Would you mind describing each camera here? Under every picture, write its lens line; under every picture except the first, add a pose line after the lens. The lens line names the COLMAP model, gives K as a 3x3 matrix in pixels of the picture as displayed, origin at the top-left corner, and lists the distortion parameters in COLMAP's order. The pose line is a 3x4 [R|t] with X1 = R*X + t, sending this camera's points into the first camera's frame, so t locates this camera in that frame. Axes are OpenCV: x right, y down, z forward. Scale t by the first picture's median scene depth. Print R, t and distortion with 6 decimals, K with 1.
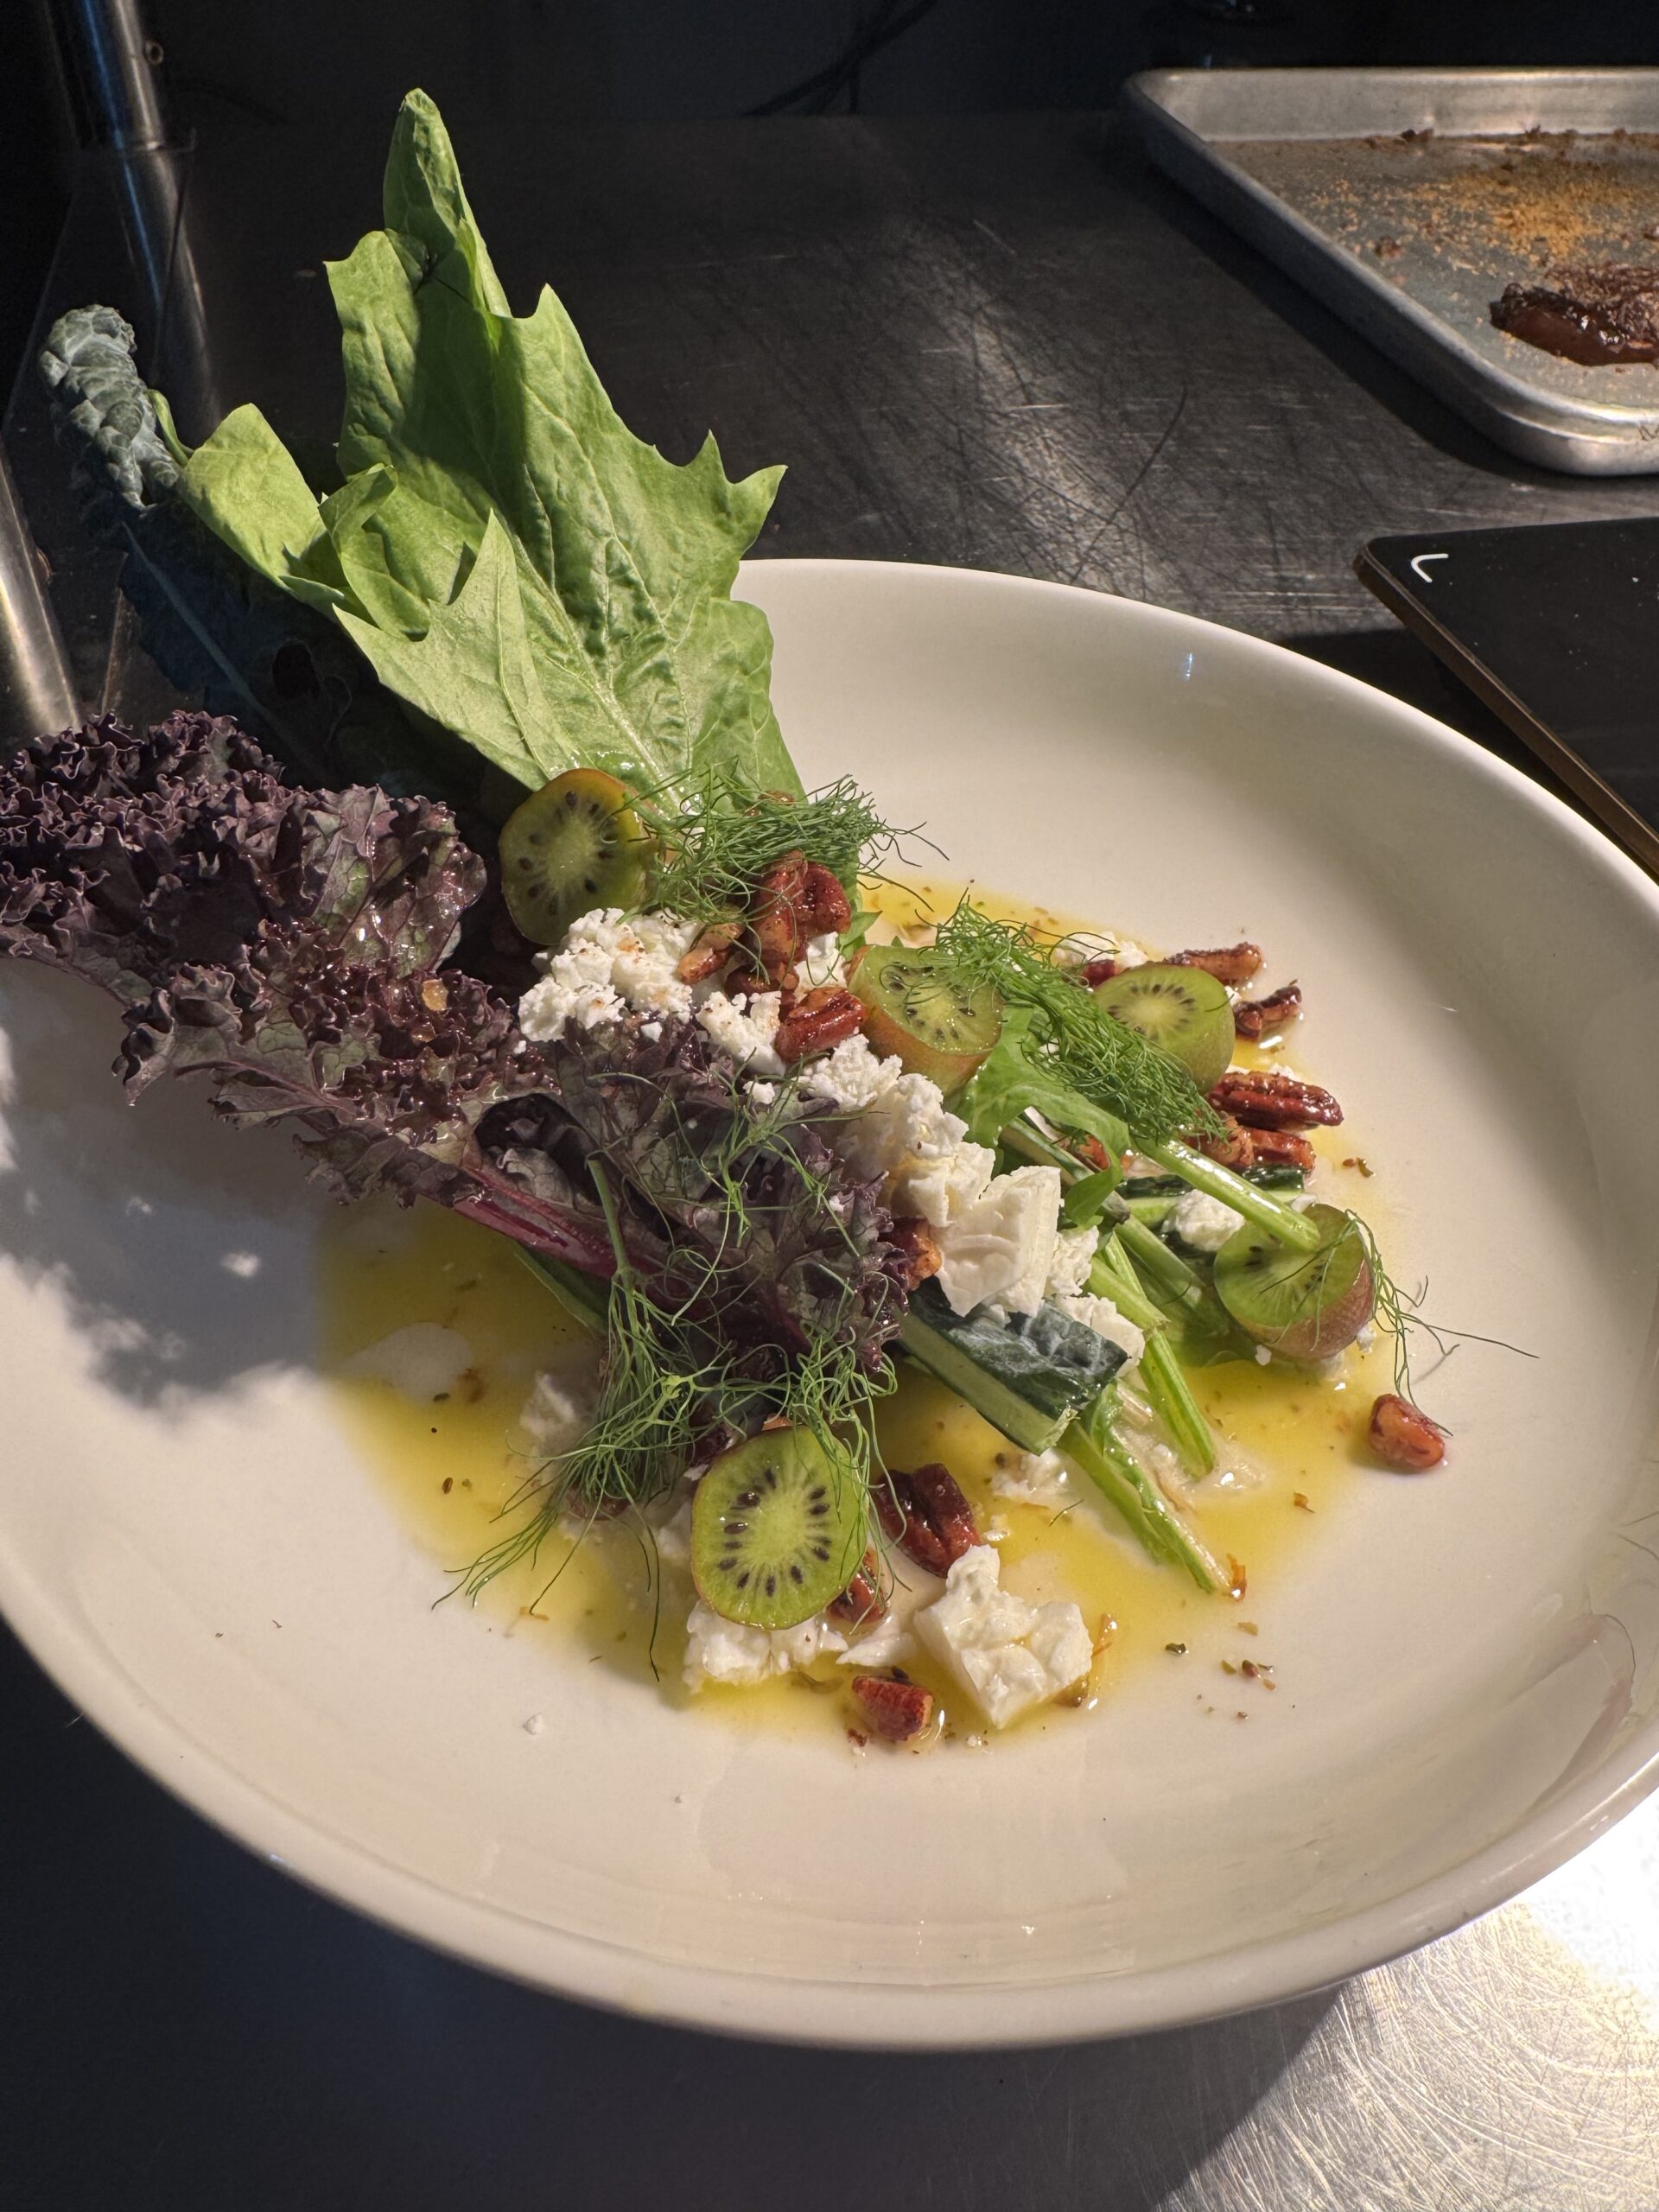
lens RADIAL K [[1573.8, 0, 835.9], [0, 1573.8, 1011.7], [0, 0, 1]] dist [-0.011092, -0.007148]
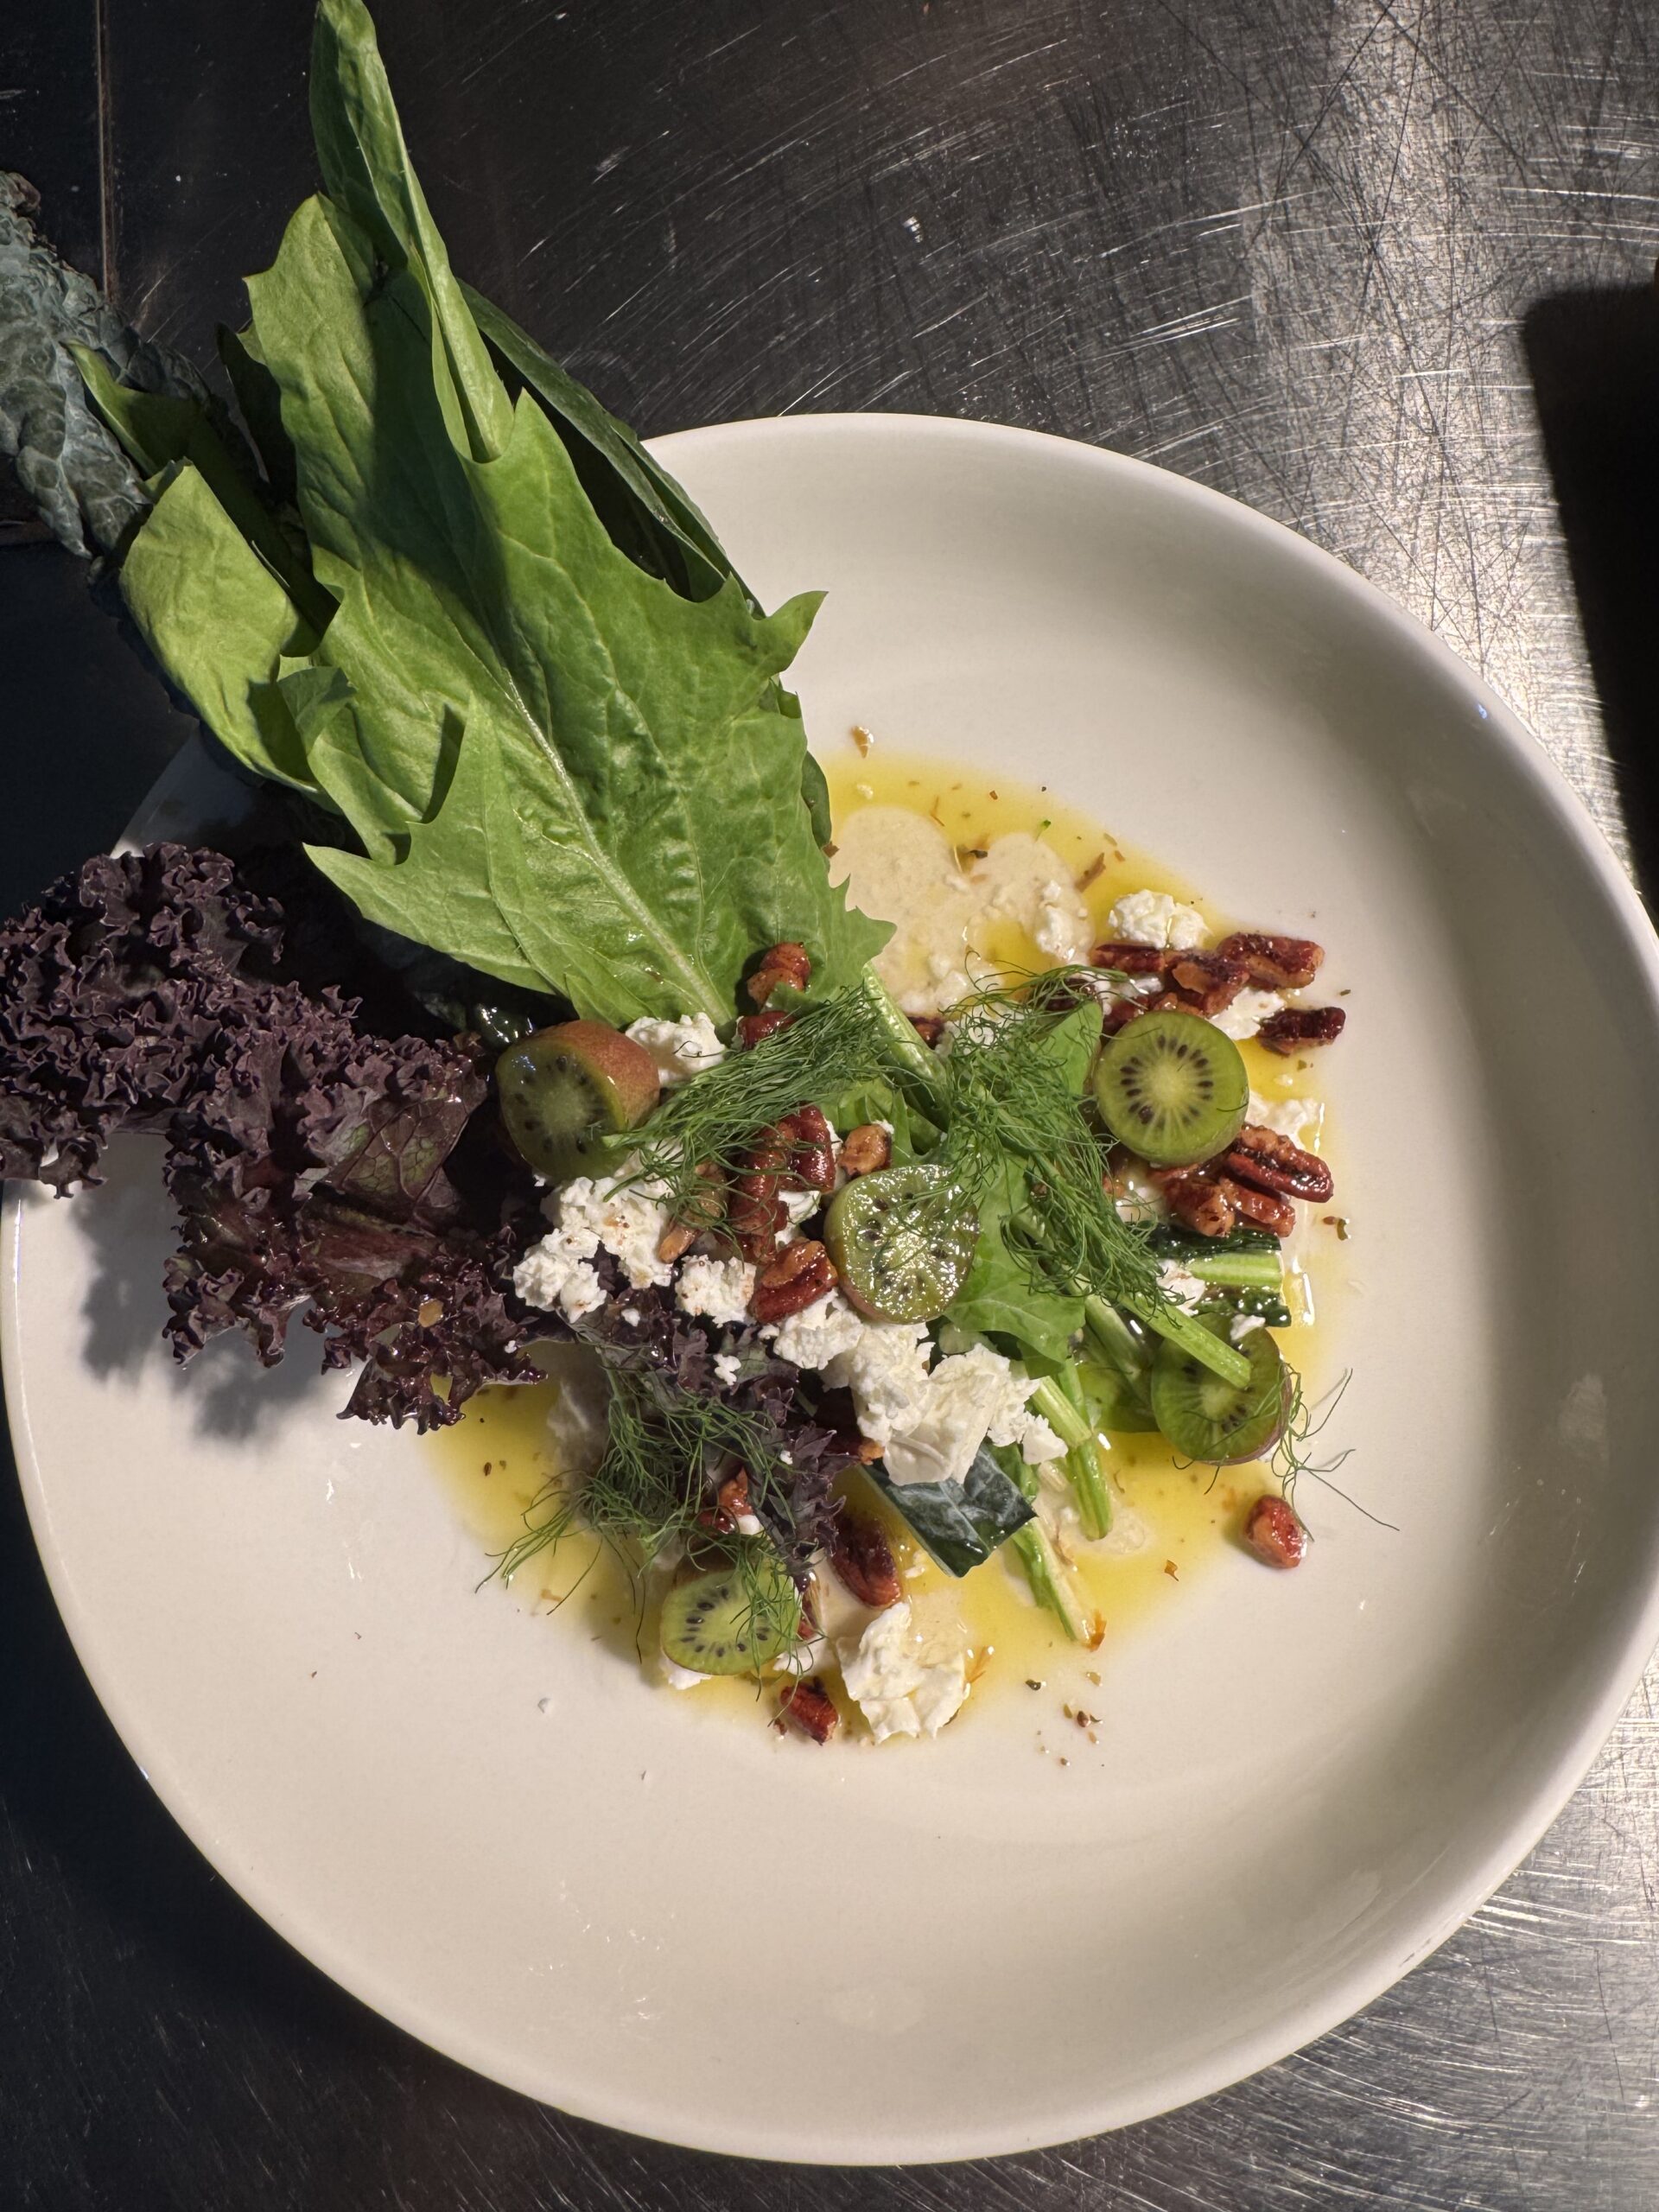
lens RADIAL K [[1573.8, 0, 835.3], [0, 1573.8, 1040.4], [0, 0, 1]] dist [-0.011092, -0.007148]
pose [[0.989485, 0.128752, -0.065897, 0.060593], [-0.064033, 0.798480, 0.598606, -0.684713], [0.129689, -0.588092, 0.798328, 0.215299]]
